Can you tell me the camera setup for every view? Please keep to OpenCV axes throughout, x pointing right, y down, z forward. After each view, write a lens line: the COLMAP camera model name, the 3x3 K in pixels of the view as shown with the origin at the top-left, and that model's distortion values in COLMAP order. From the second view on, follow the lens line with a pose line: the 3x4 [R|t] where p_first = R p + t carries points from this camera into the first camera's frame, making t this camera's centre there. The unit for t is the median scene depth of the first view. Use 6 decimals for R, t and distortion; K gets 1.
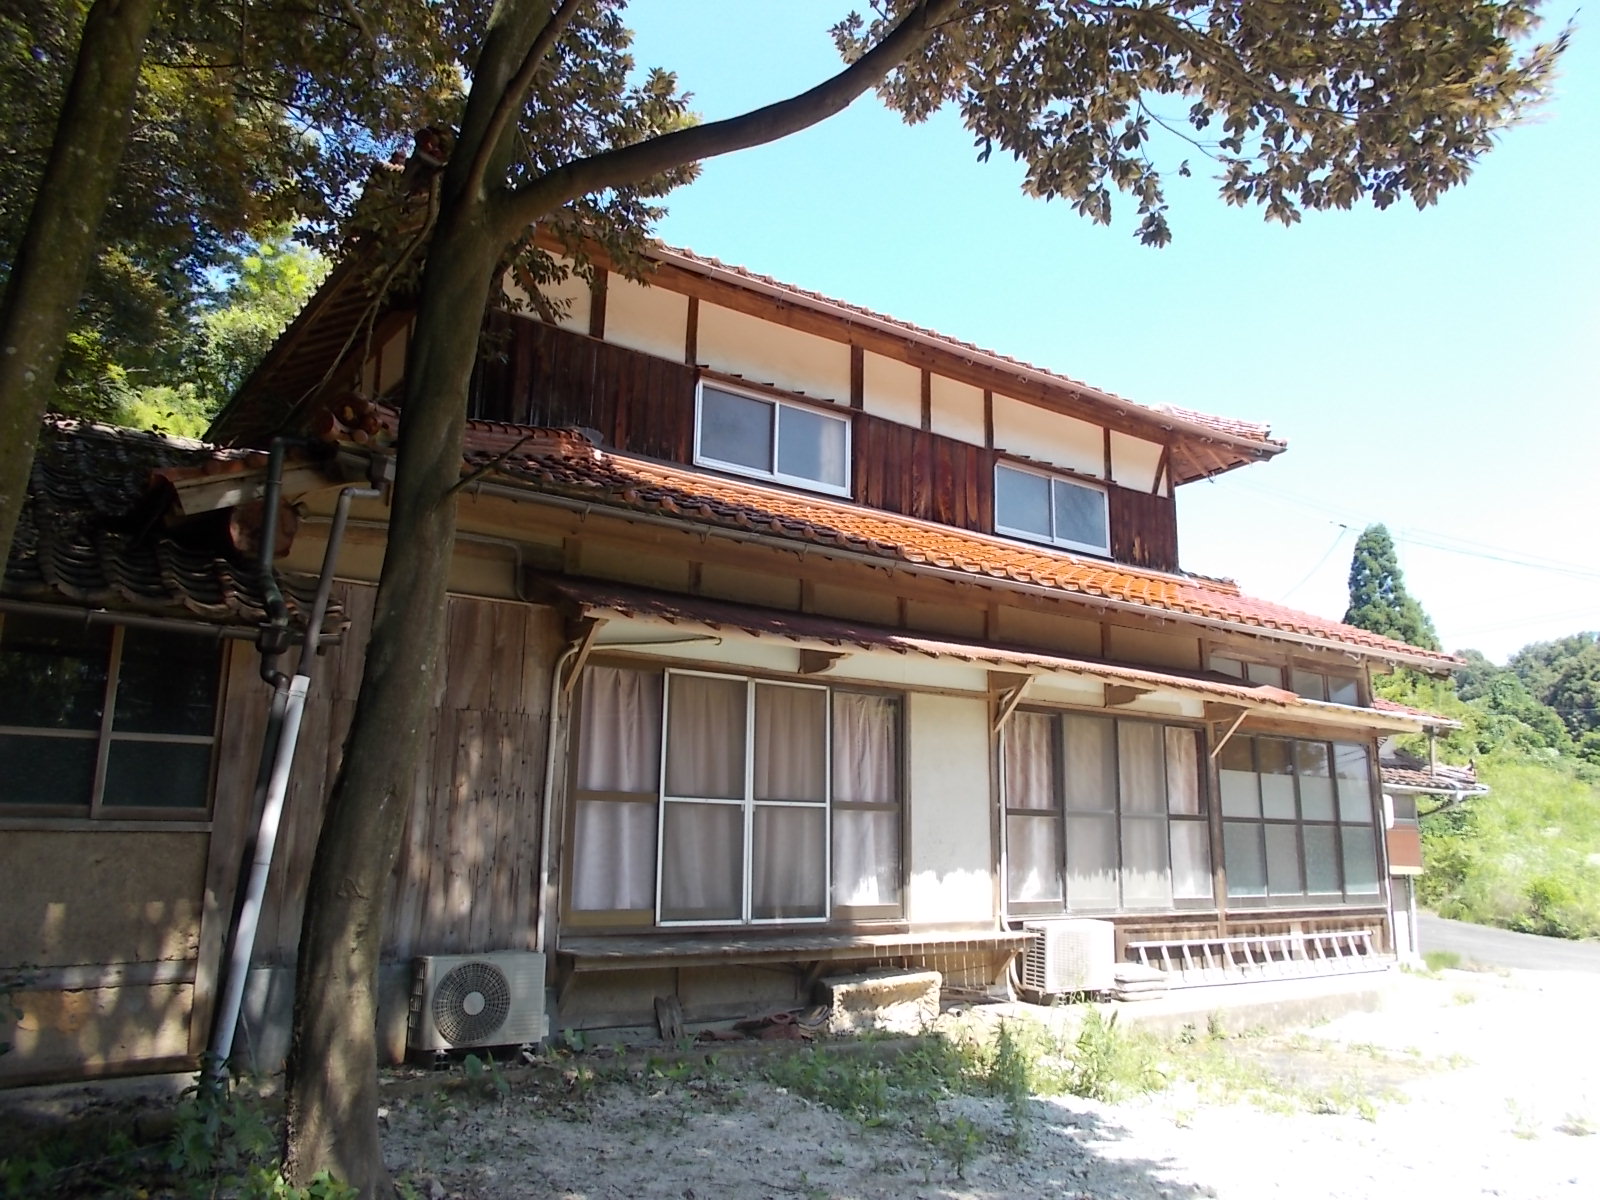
lens RADIAL K [[1204.0, 0, 800.5], [0, 1204.0, 595.8], [0, 0, 1]] dist [-0.018104, 0.017678]
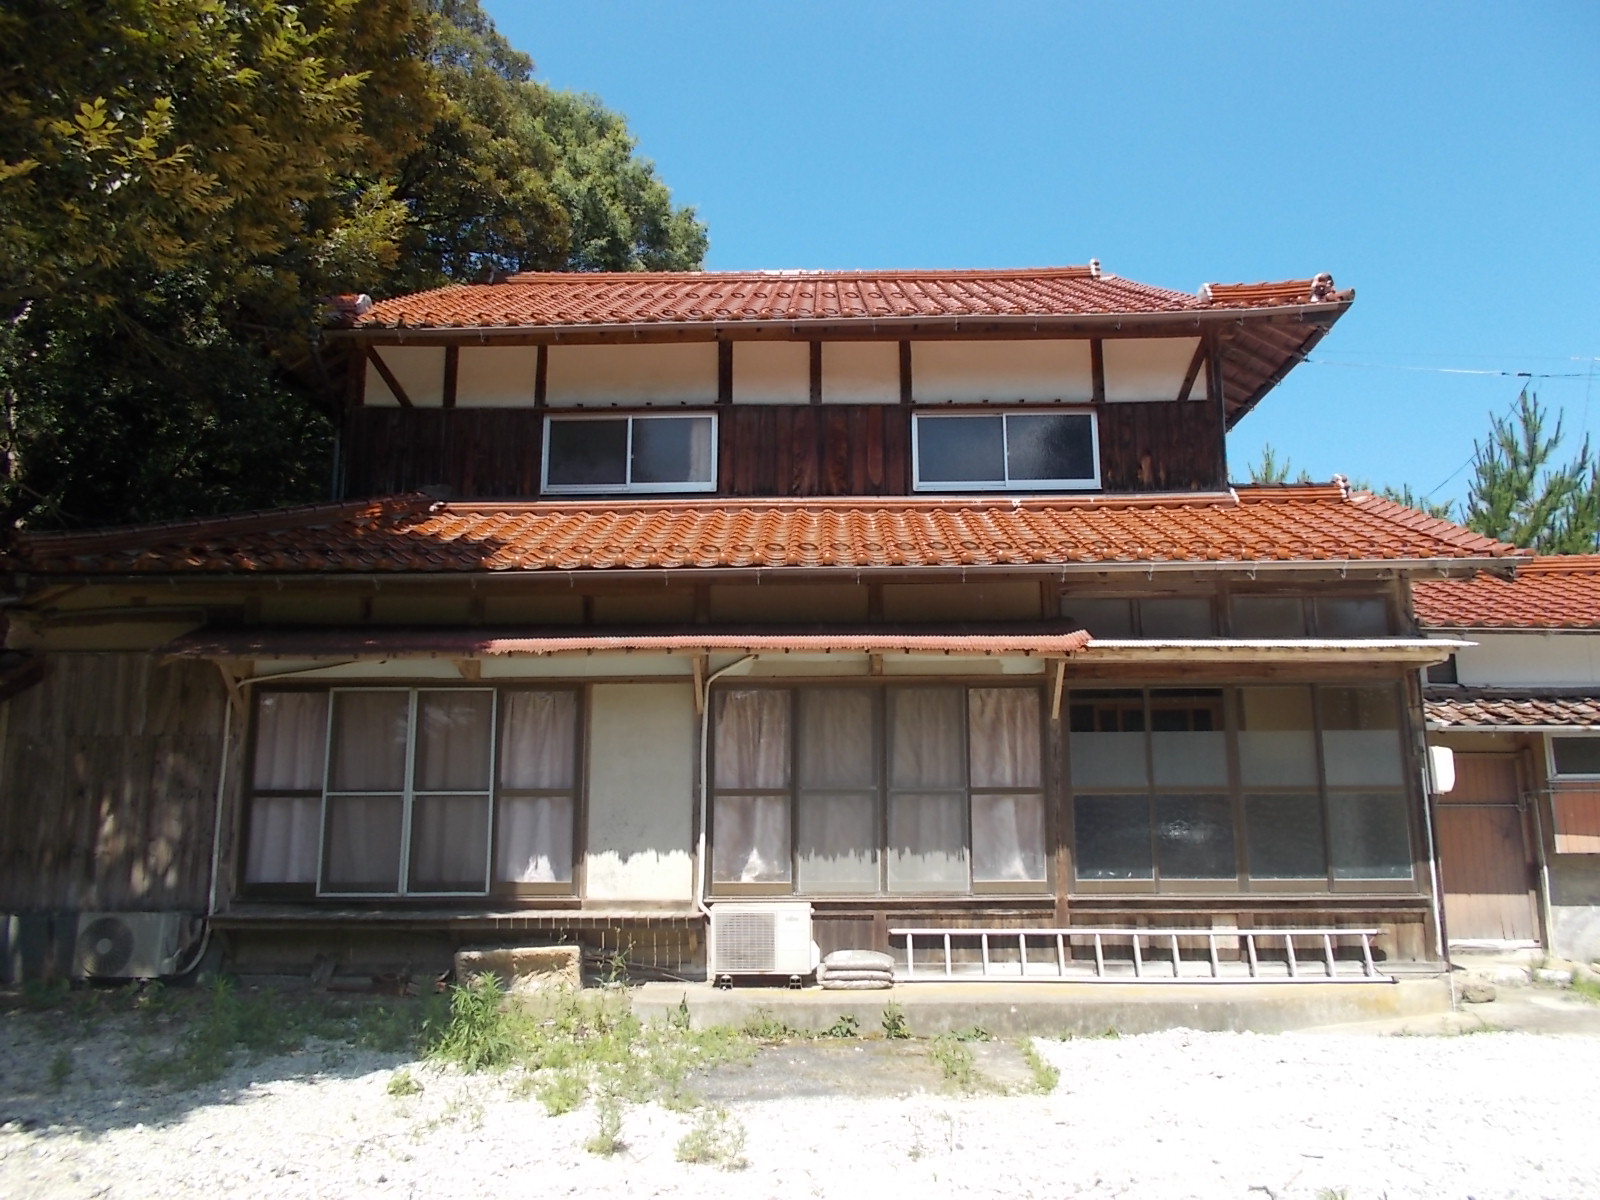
lens RADIAL K [[1204.0, 0, 803.0], [0, 1204.0, 600.2], [0, 0, 1]] dist [-0.018104, 0.017678]
pose [[0.798513, -0.122642, -0.589352, 0.766180], [0.136922, 0.990368, -0.020576, 0.047162], [0.586199, -0.064265, 0.807614, 0.223618]]
